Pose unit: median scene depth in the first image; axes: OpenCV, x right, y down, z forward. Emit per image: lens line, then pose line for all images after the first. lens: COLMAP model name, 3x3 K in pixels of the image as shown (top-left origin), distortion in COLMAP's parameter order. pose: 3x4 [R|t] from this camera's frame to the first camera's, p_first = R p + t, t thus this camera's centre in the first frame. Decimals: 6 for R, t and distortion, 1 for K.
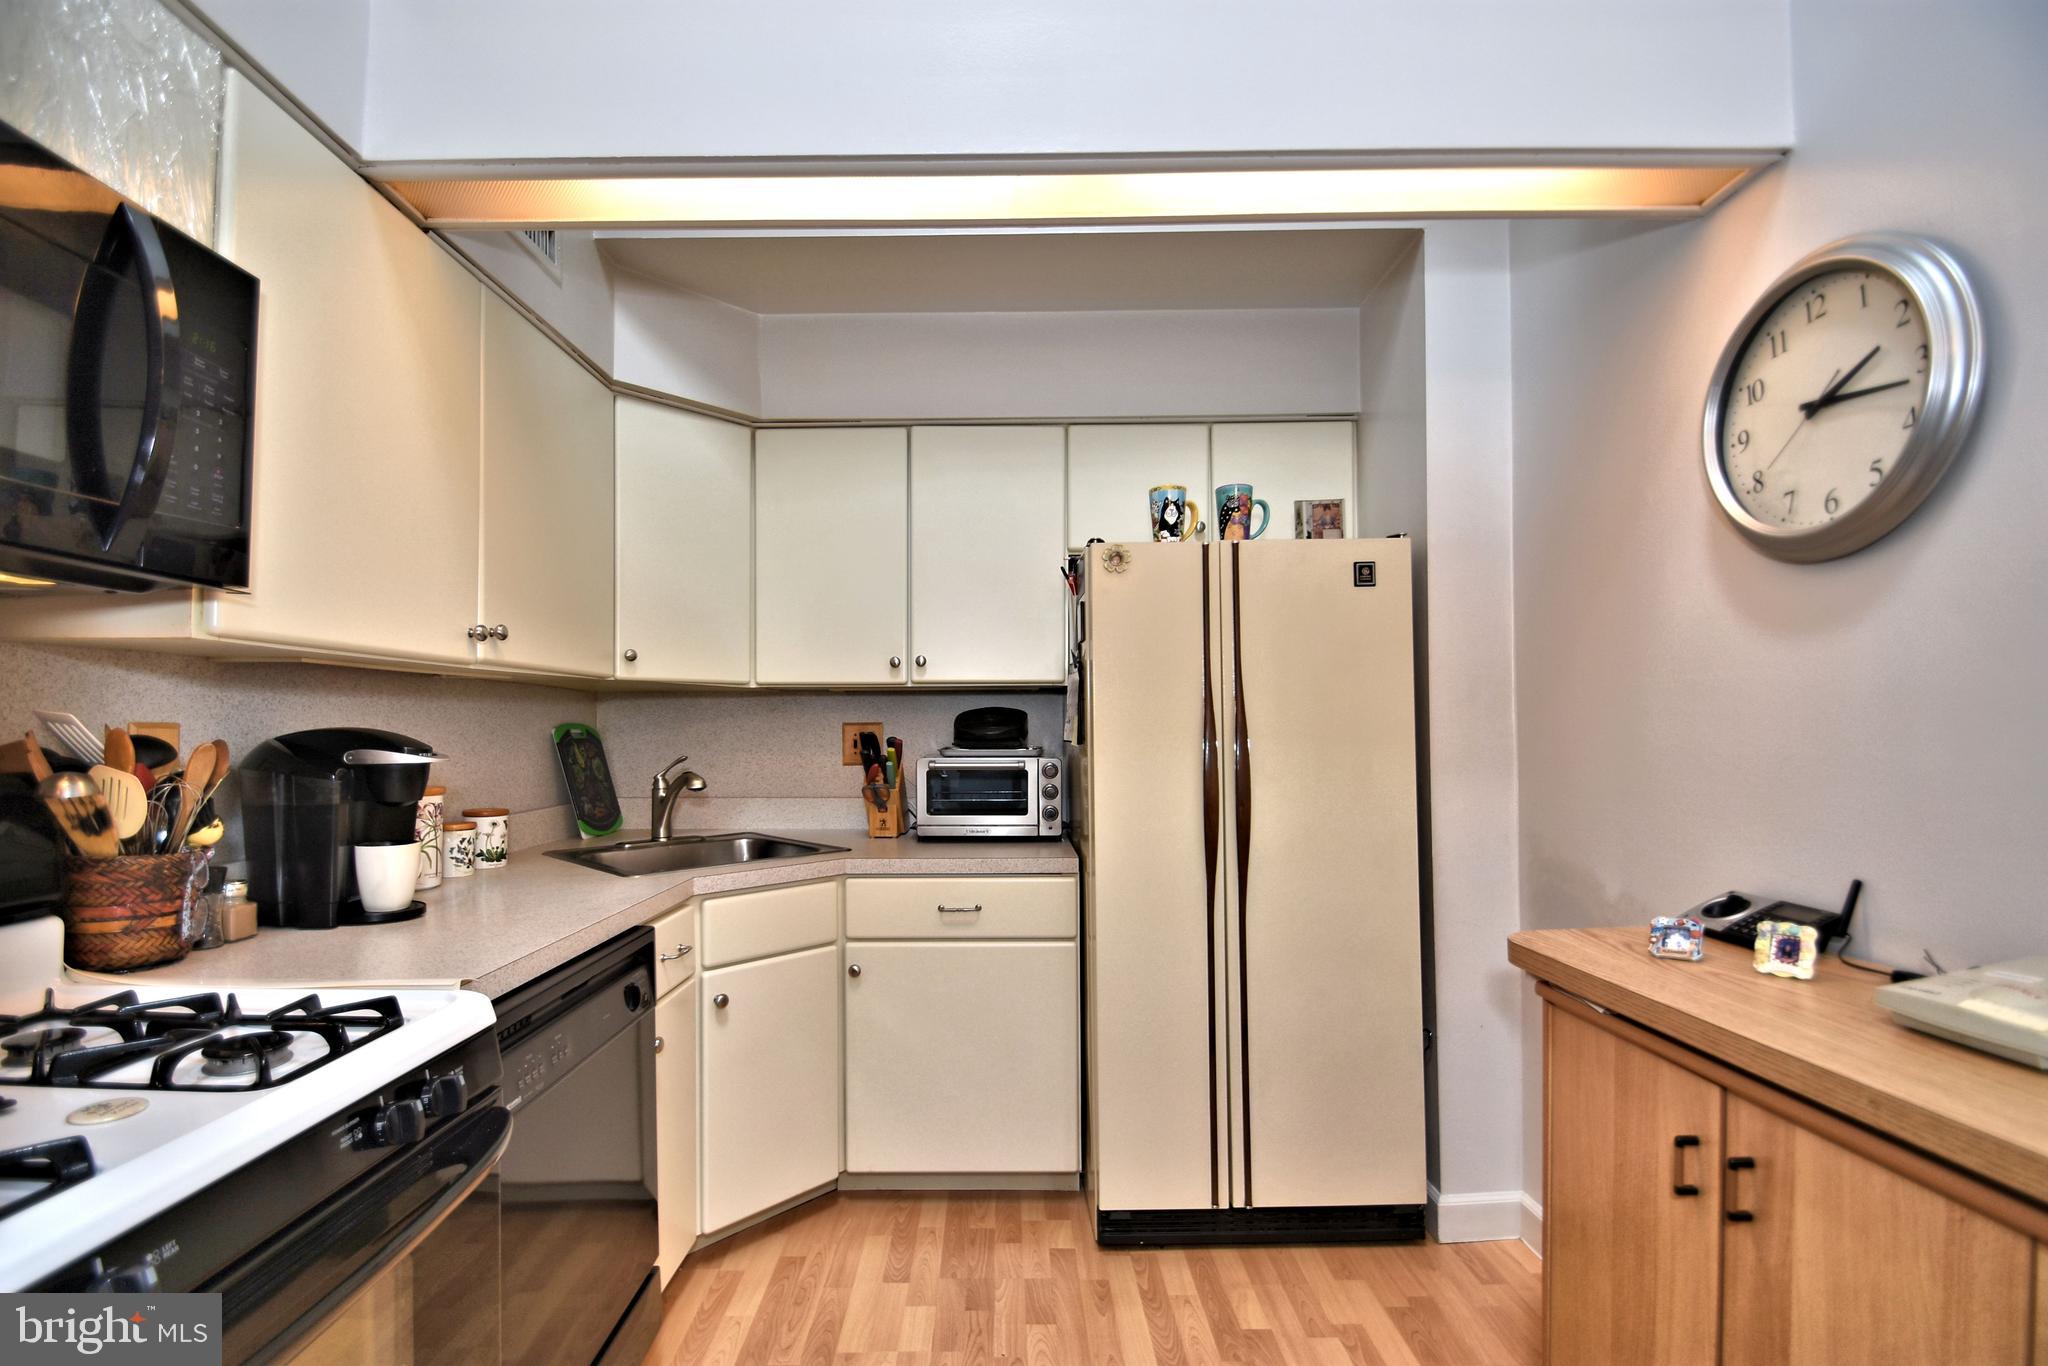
lens RADIAL K [[911.4, 0, 991.5], [0, 911.4, 725.6], [0, 0, 1]] dist [0.014143, -0.017849]
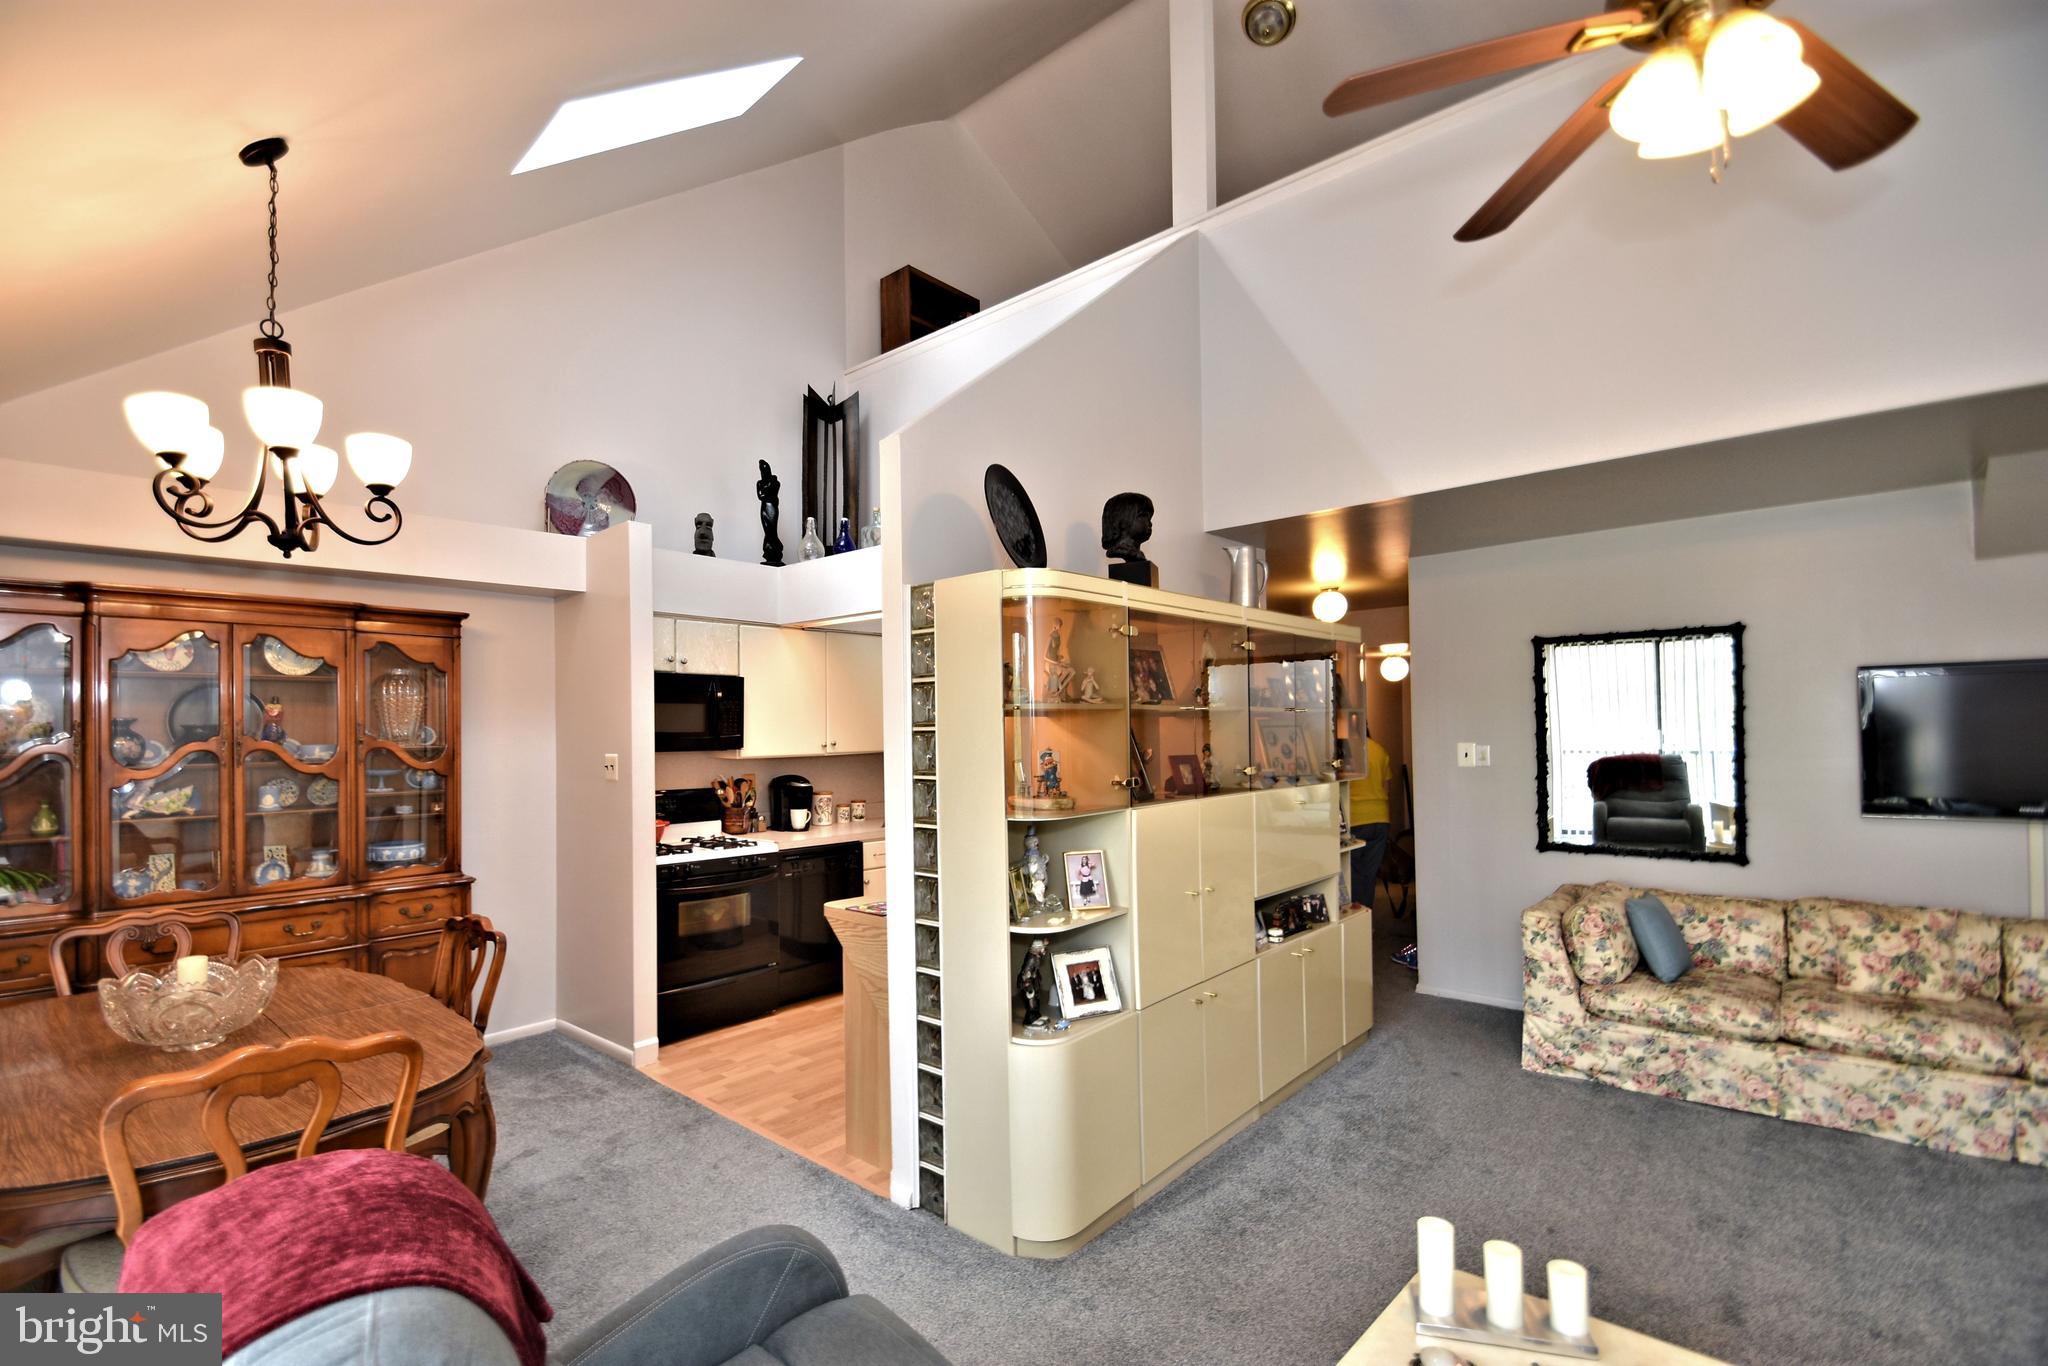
lens RADIAL K [[911.4, 0, 991.5], [0, 911.4, 725.6], [0, 0, 1]] dist [0.014143, -0.017849]
pose [[0.749536, -0.005383, -0.661942, 1.651839], [0.008232, 0.999965, 0.001190, -0.139804], [0.661913, -0.006341, 0.749554, -0.831786]]
